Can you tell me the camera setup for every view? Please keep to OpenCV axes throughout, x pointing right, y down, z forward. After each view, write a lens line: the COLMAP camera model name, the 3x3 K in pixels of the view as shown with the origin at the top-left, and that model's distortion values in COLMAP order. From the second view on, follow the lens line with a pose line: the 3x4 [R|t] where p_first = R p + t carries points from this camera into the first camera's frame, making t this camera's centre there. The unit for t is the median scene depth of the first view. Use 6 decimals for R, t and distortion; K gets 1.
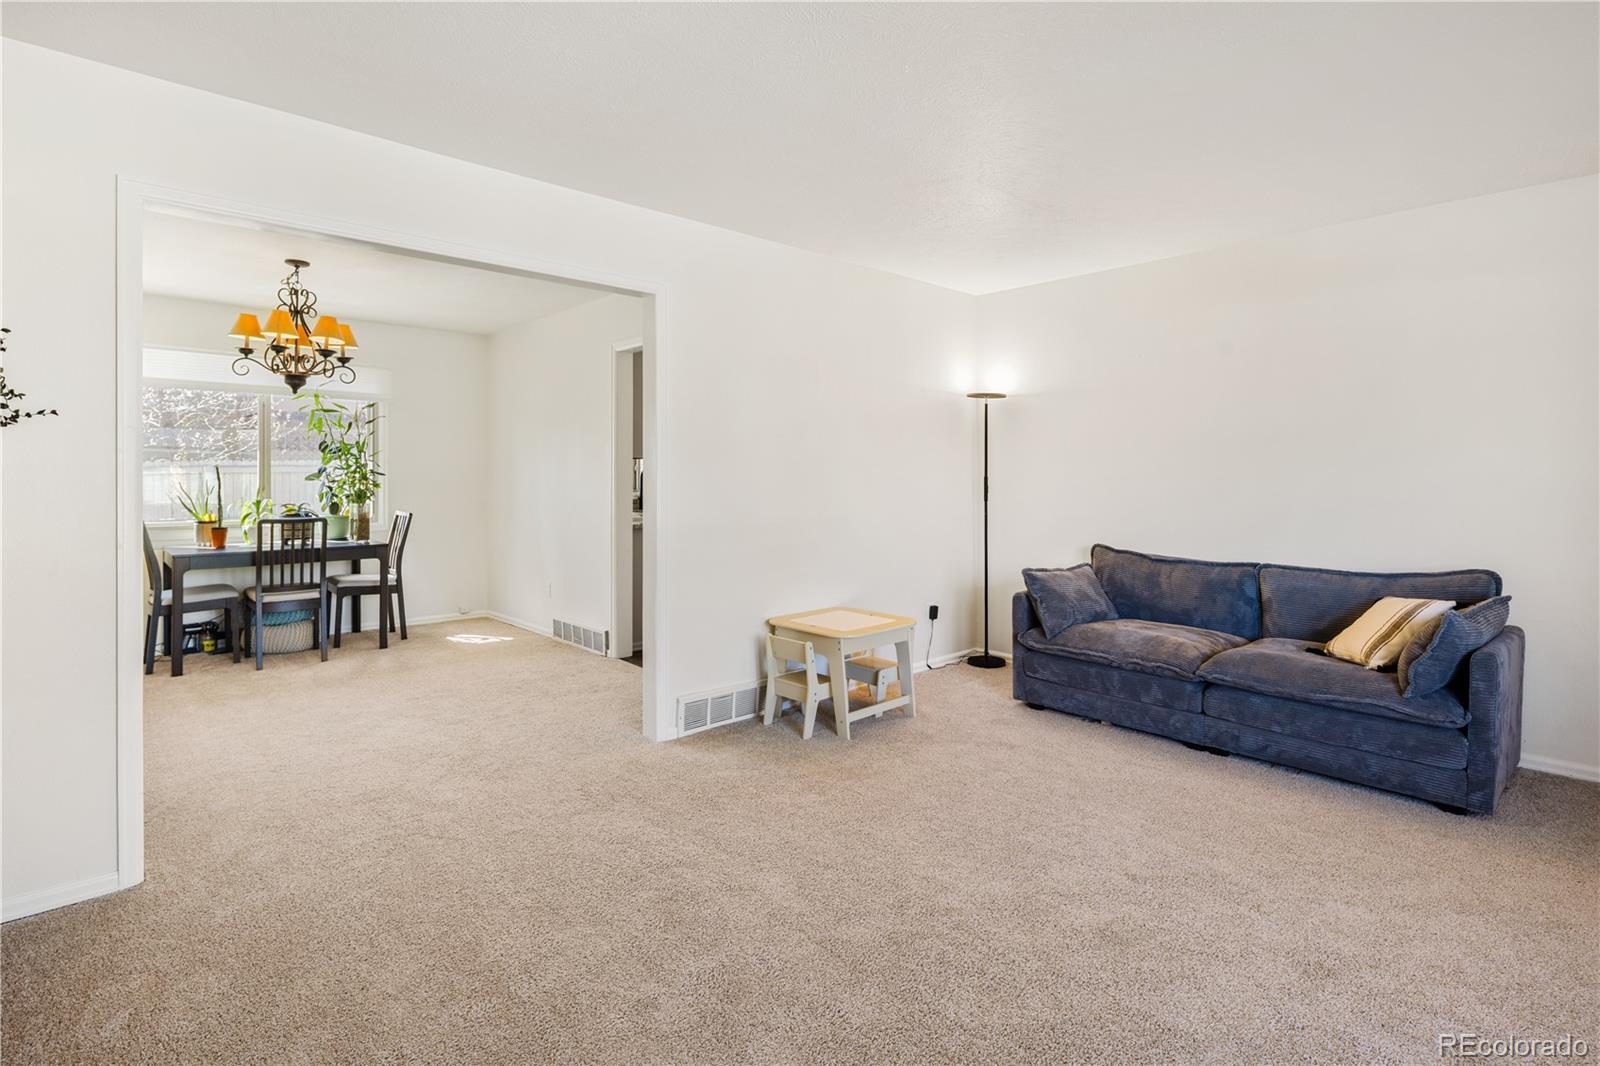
lens RADIAL K [[784.4, 0, 799.0], [0, 784.4, 478.7], [0, 0, 1]] dist [-0.001180, -0.000303]
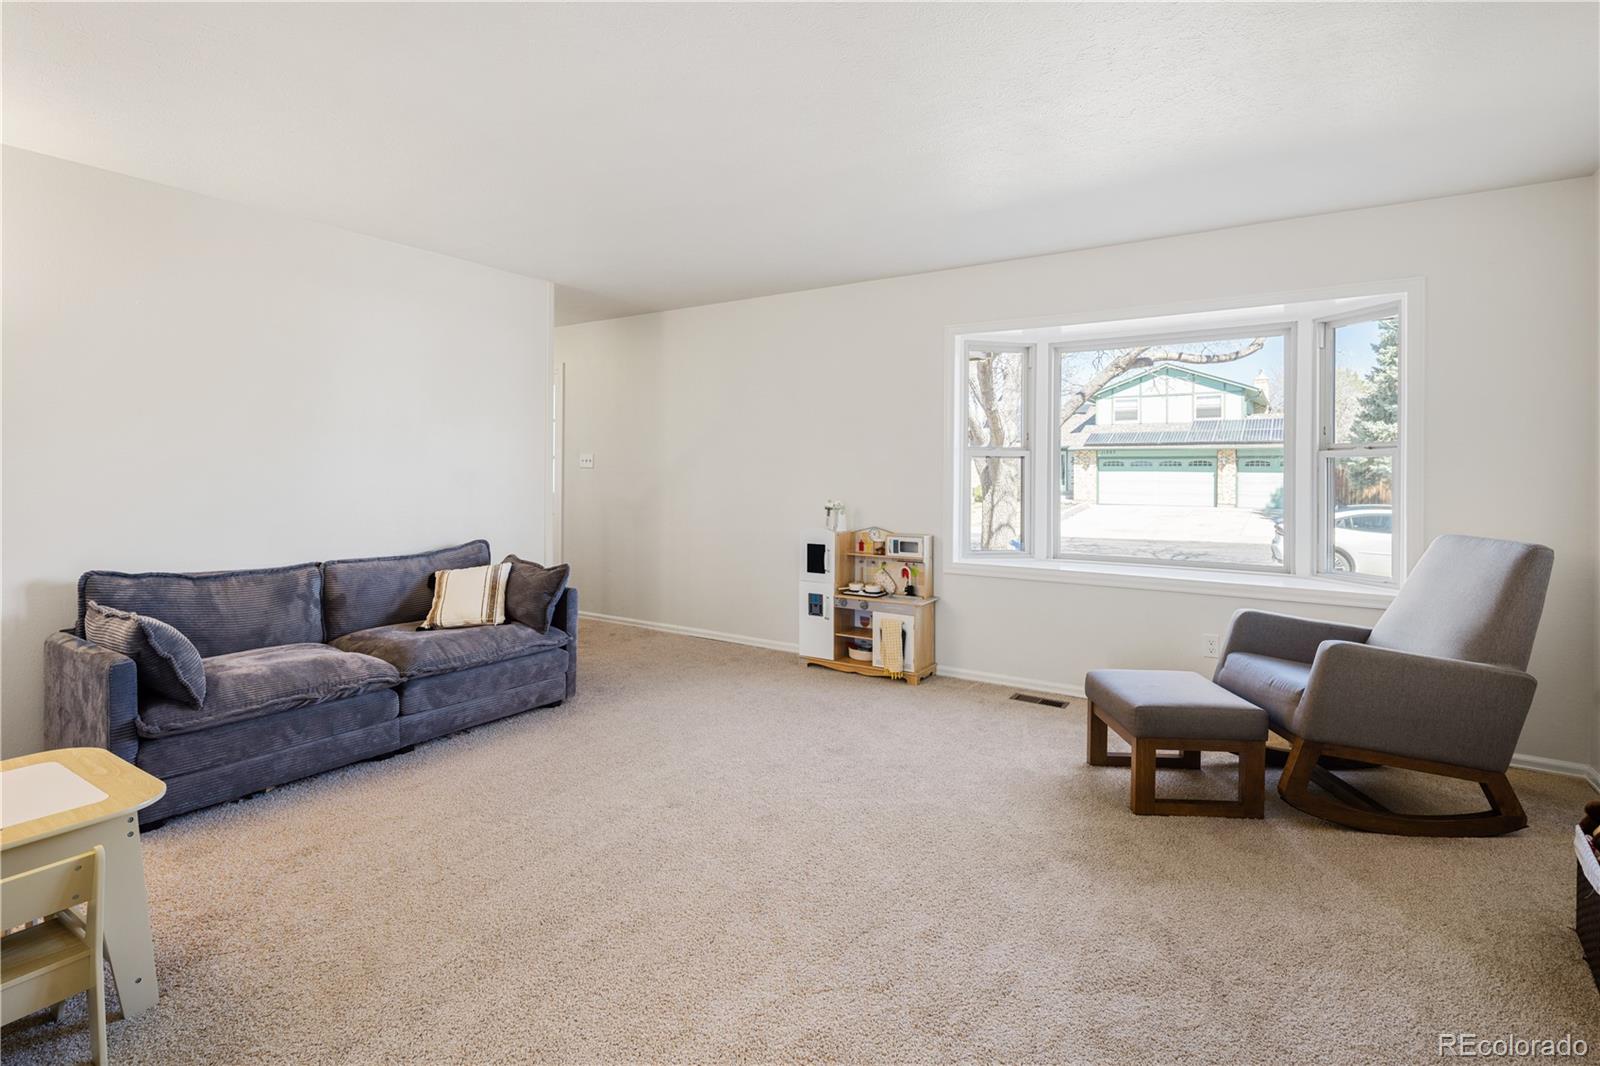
lens RADIAL K [[774.5, 0, 788.9], [0, 774.5, 460.3], [0, 0, 1]] dist [0.000754, -0.000150]
pose [[-0.238512, 0.008594, 0.971102, -0.474404], [0.000183, 0.999961, -0.008804, -0.007202], [-0.971140, -0.001923, -0.238504, 0.677957]]
